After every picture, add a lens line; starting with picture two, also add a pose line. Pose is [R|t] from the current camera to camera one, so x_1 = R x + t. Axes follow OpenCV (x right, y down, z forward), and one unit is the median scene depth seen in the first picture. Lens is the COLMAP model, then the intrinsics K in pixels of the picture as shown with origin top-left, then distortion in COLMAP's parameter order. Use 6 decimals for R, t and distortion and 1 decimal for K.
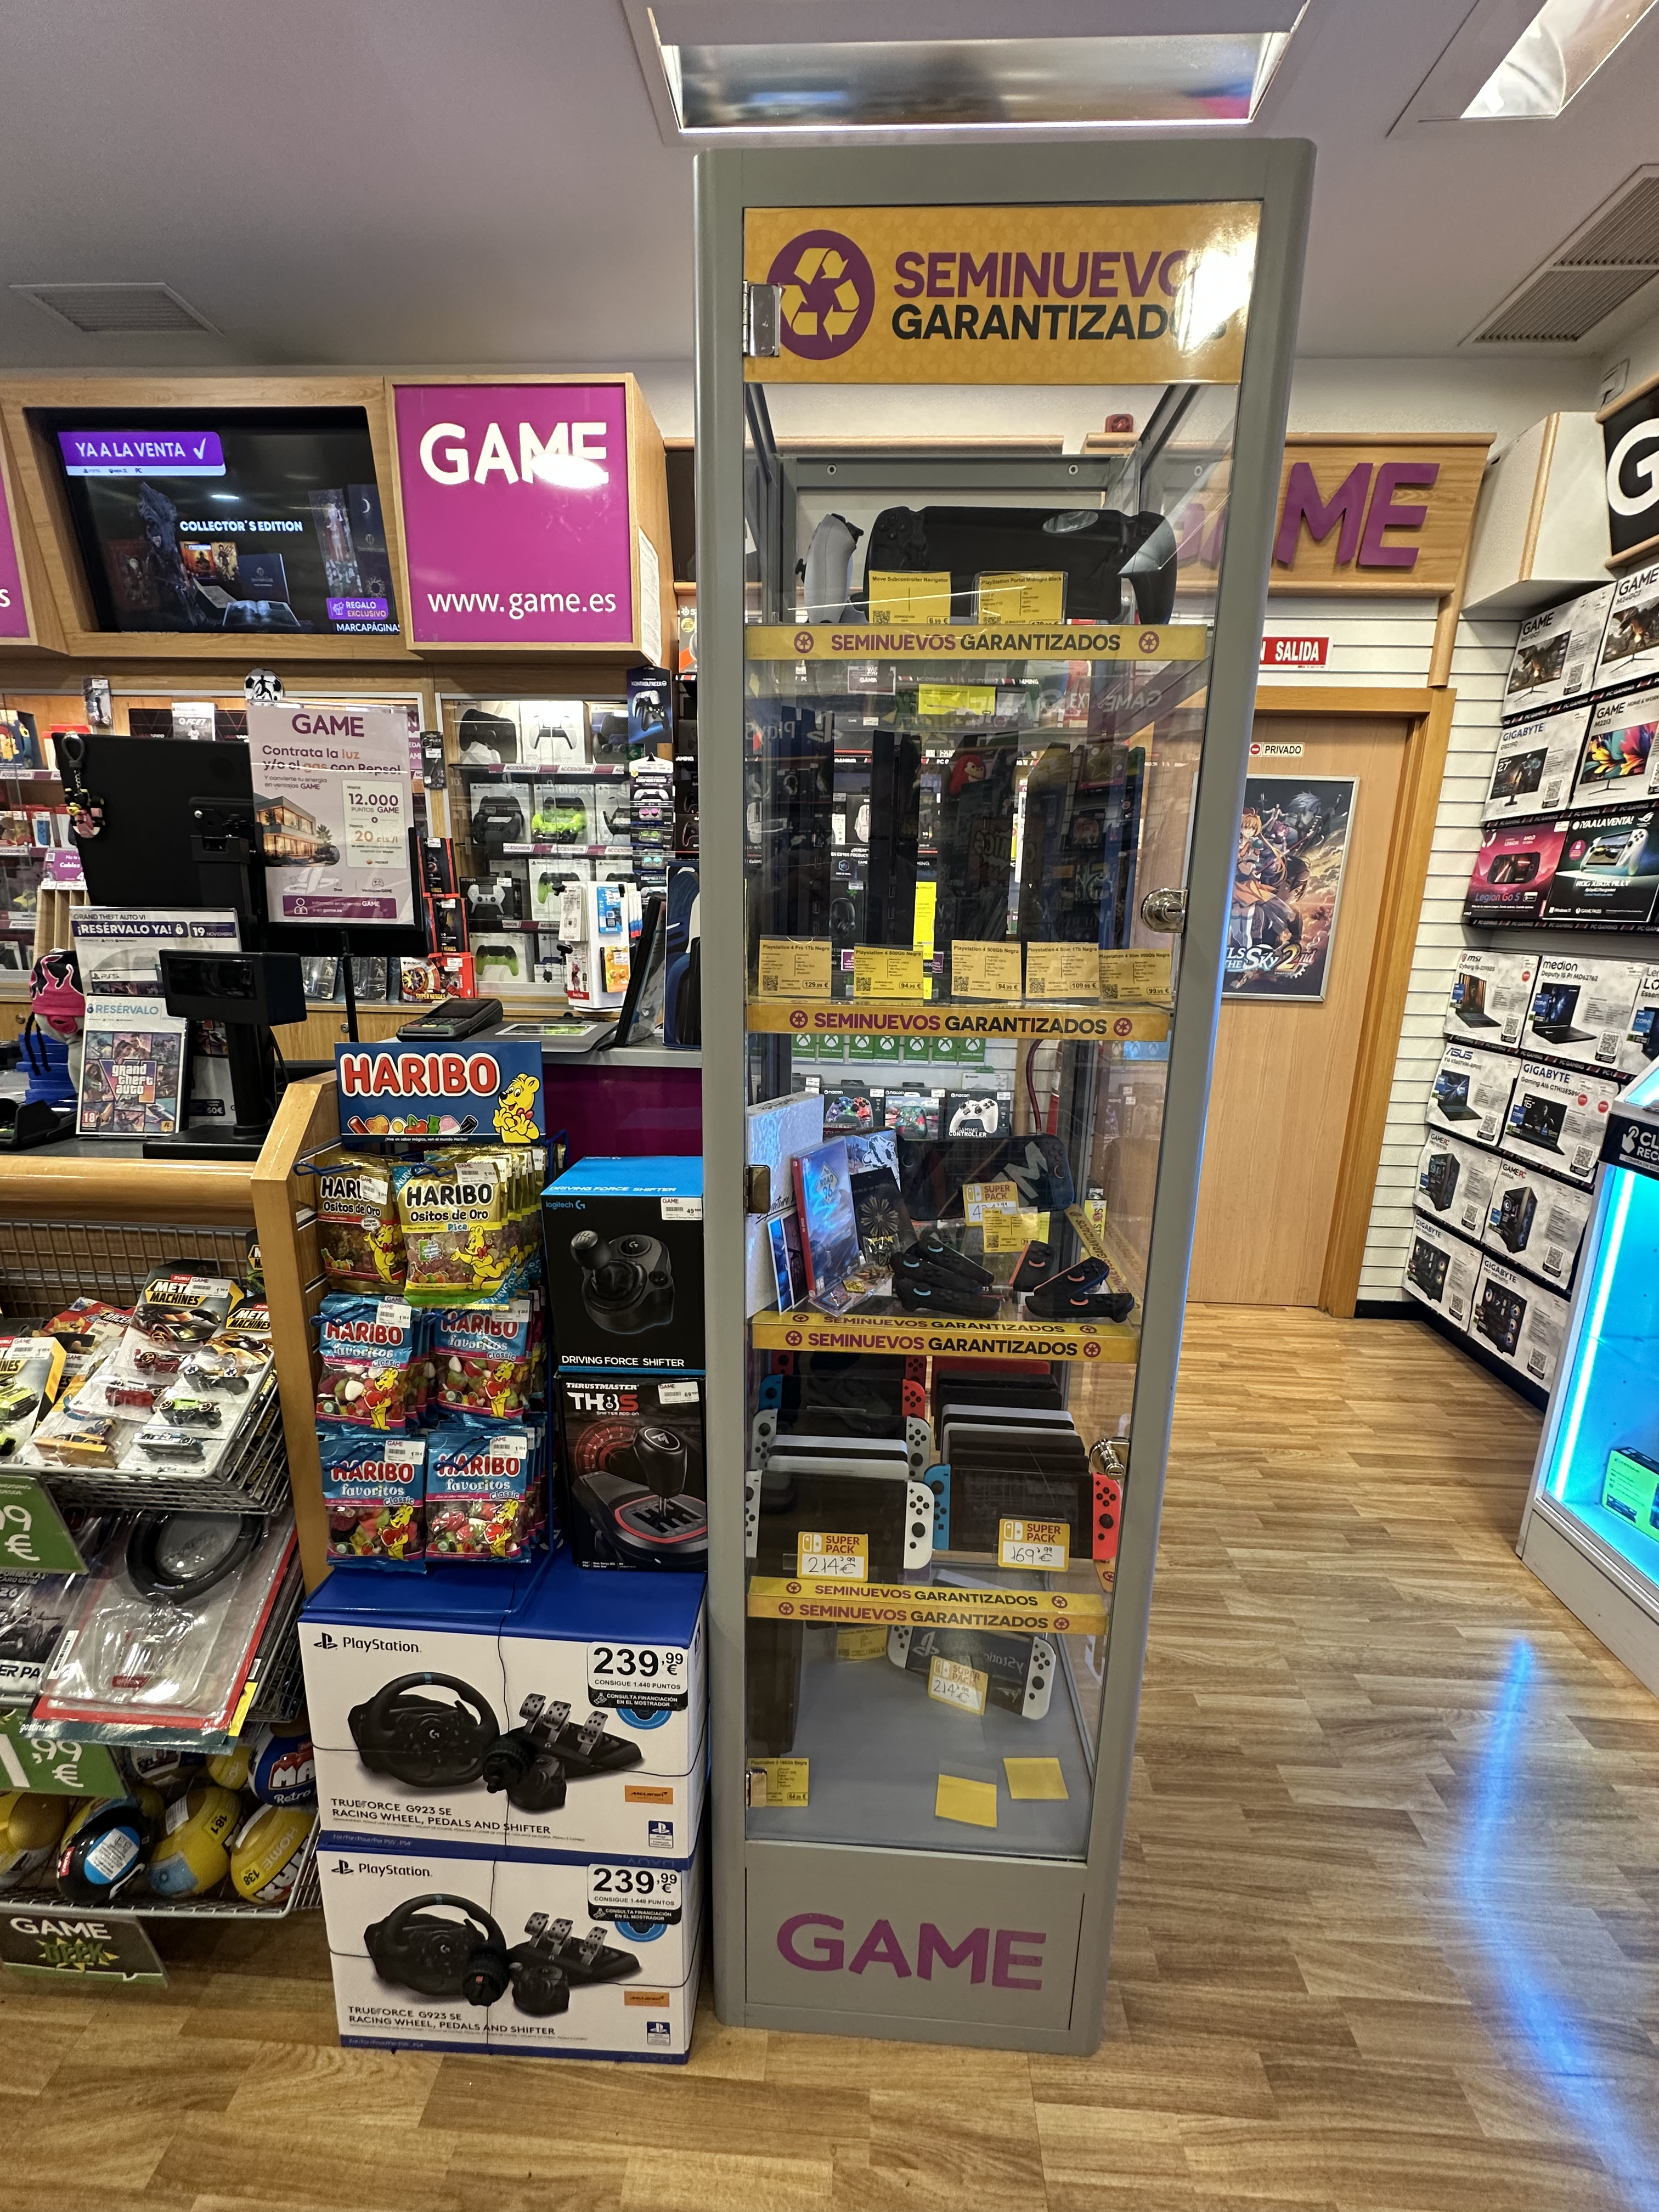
lens RADIAL K [[879.8, 0, 835.4], [0, 879.8, 1105.7], [0, 0, 1]] dist [-0.001776, 0.000295]
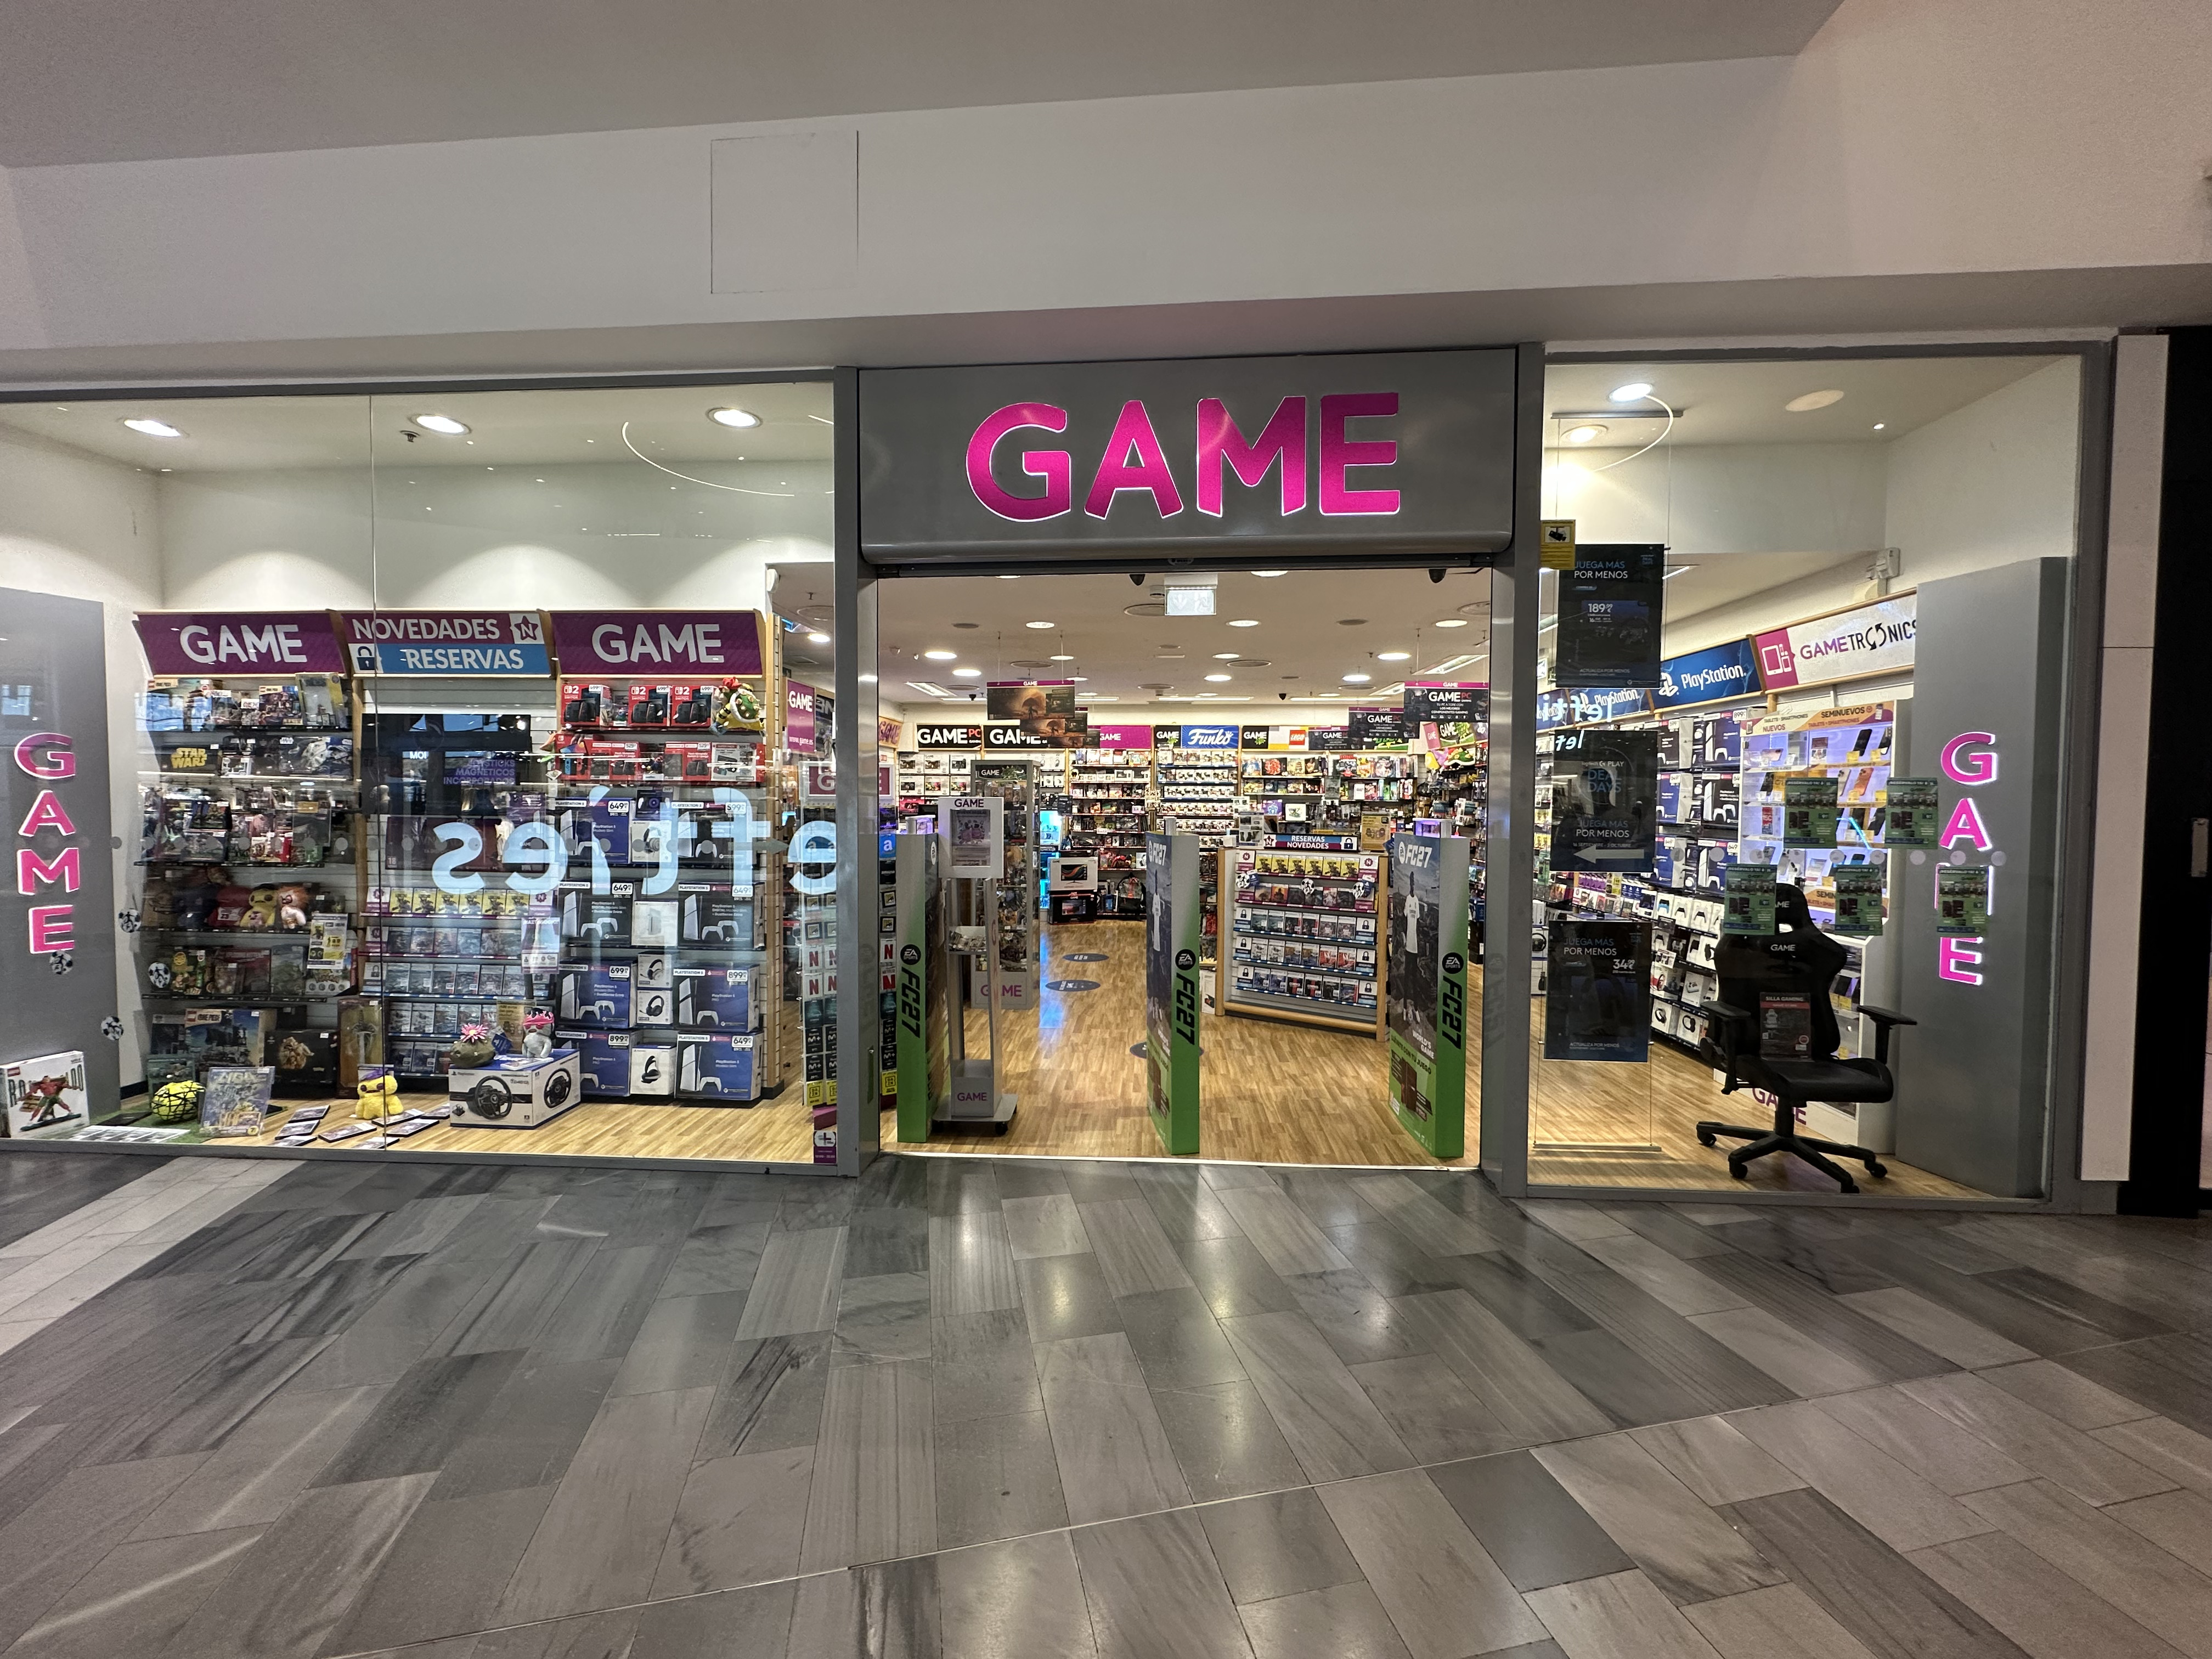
lens RADIAL K [[879.8, 0, 1098.8], [0, 879.8, 833.7], [0, 0, 1]] dist [-0.001776, 0.000295]
pose [[0.016787, -0.062526, 0.997902, -4.092876], [0.218036, 0.974253, 0.057376, -0.183829], [-0.975796, 0.216615, 0.029987, -0.084659]]
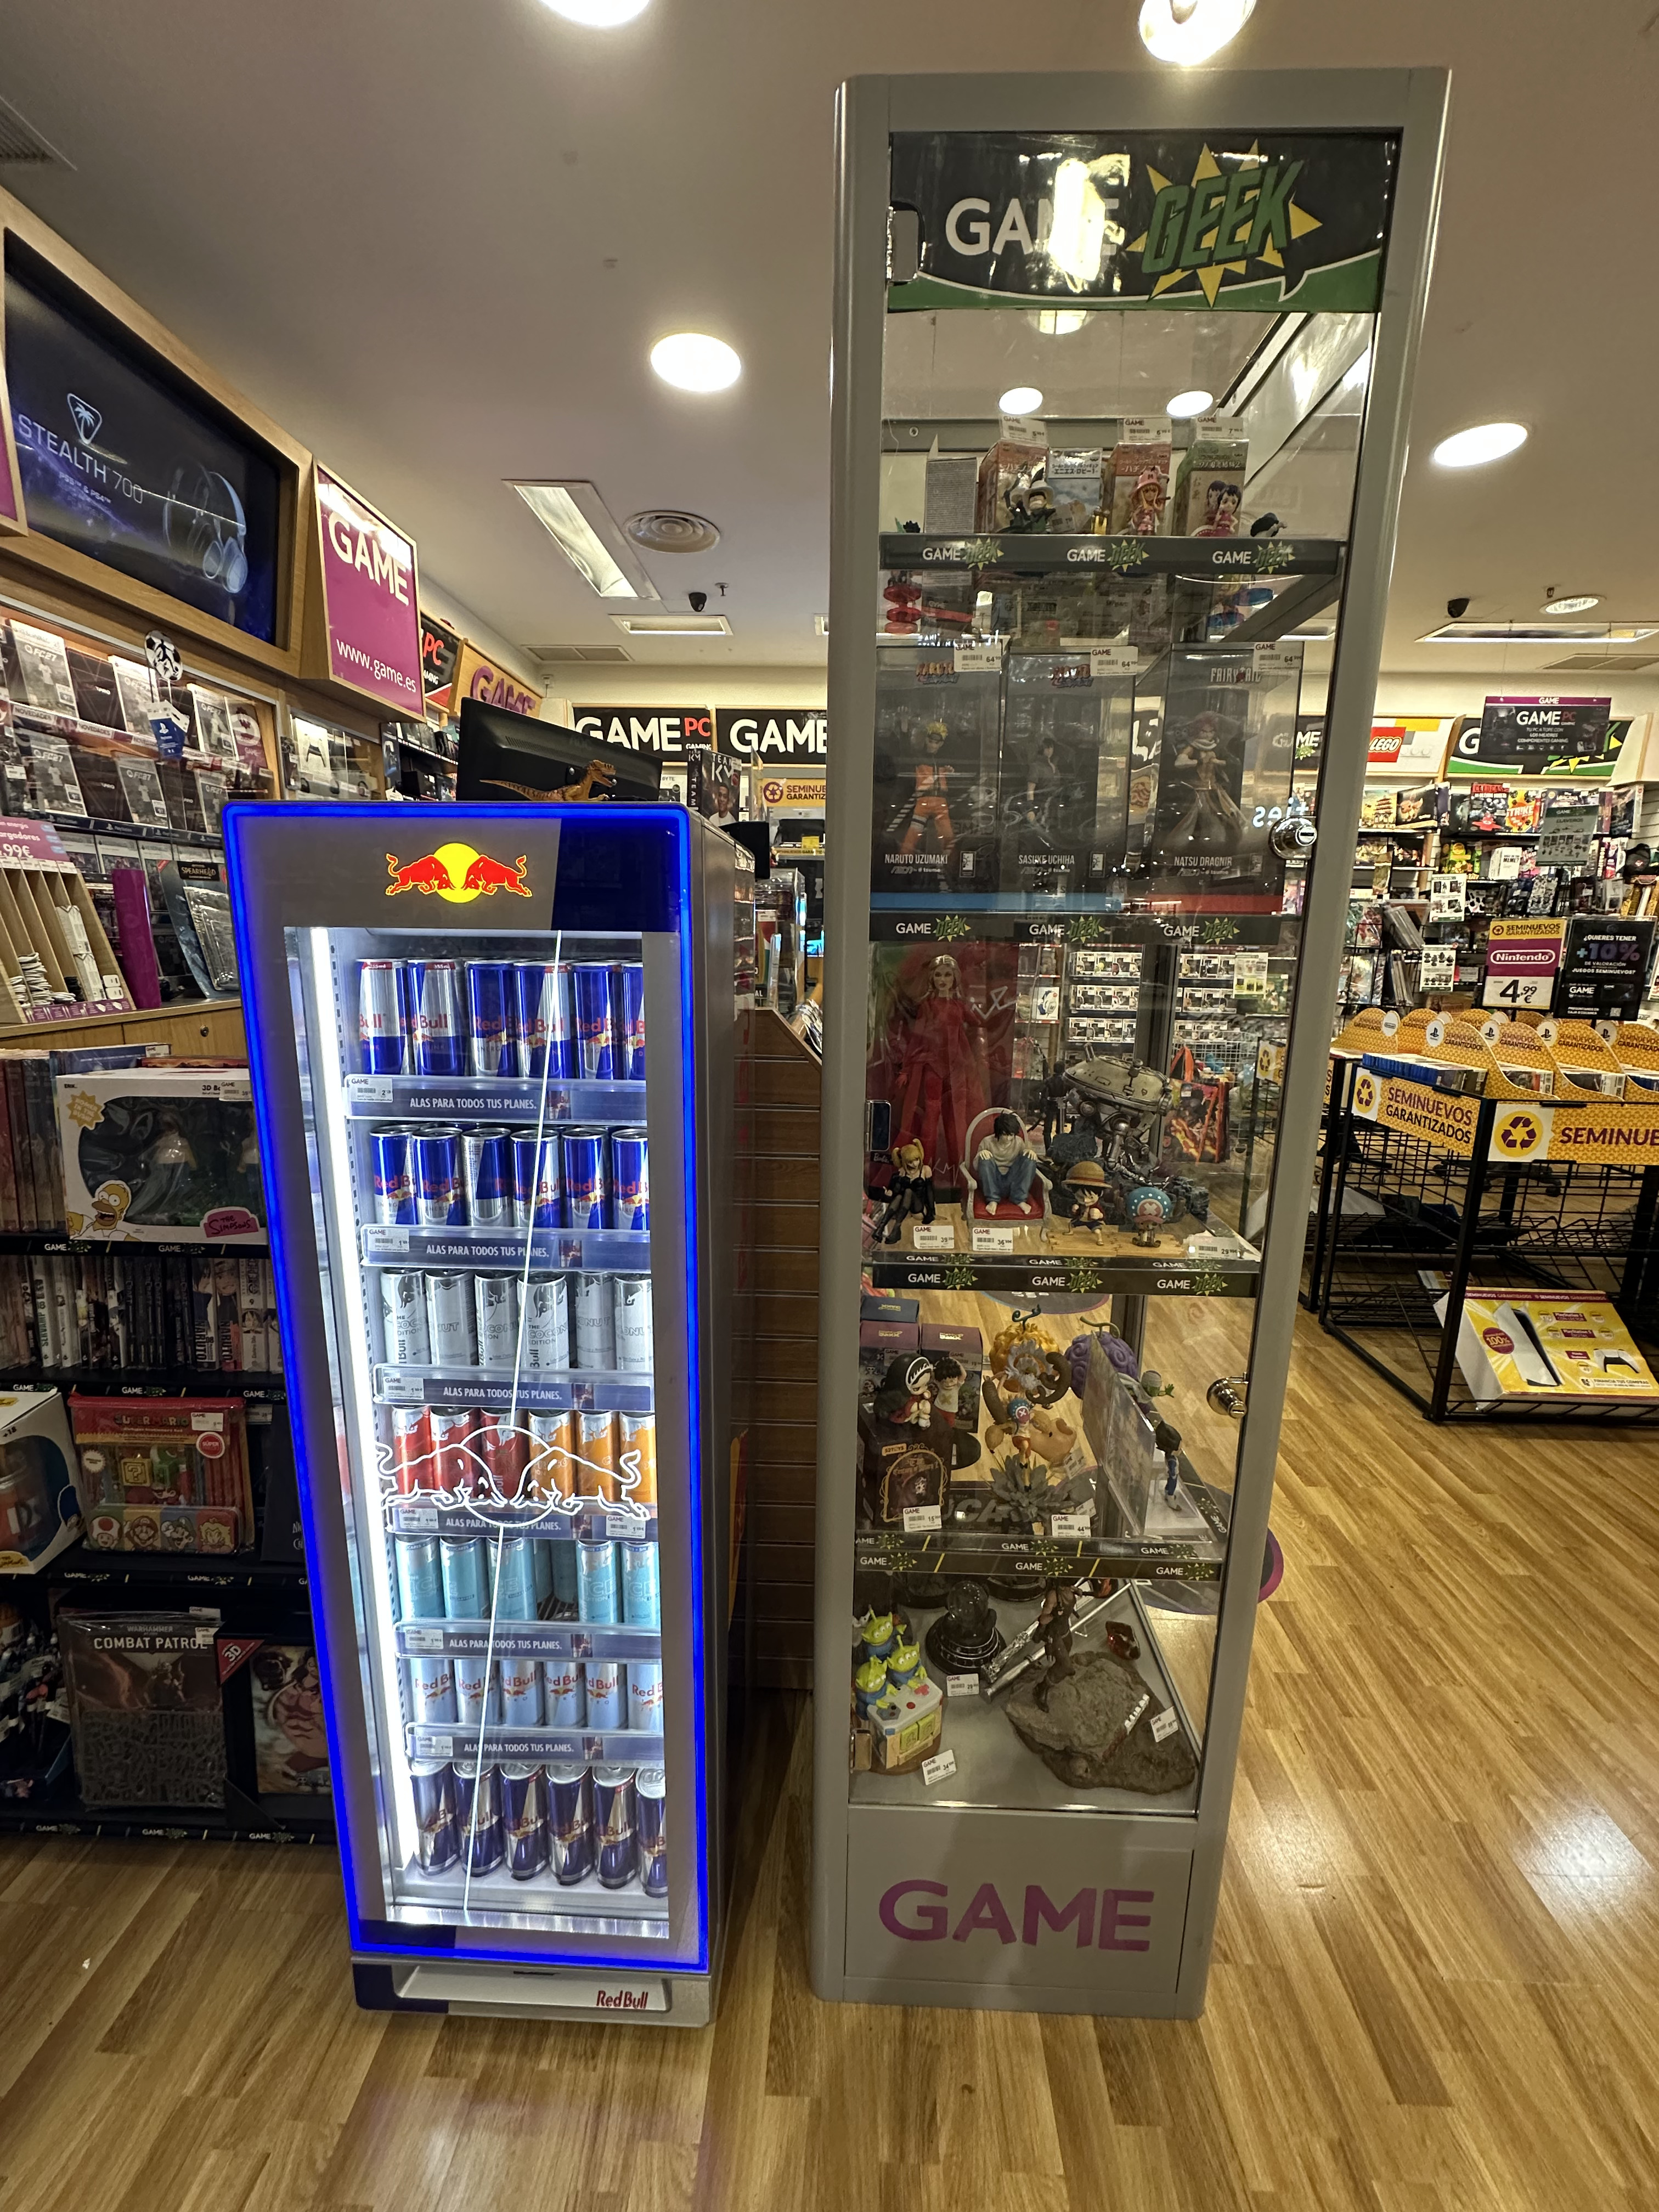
lens RADIAL K [[879.8, 0, 833.5], [0, 879.8, 1104.8], [0, 0, 1]] dist [-0.001776, 0.000295]
pose [[-0.015509, -0.221054, 0.975138, -1.665152], [0.206038, 0.953619, 0.219453, -0.088958], [-0.978421, 0.204319, 0.030756, 0.395060]]
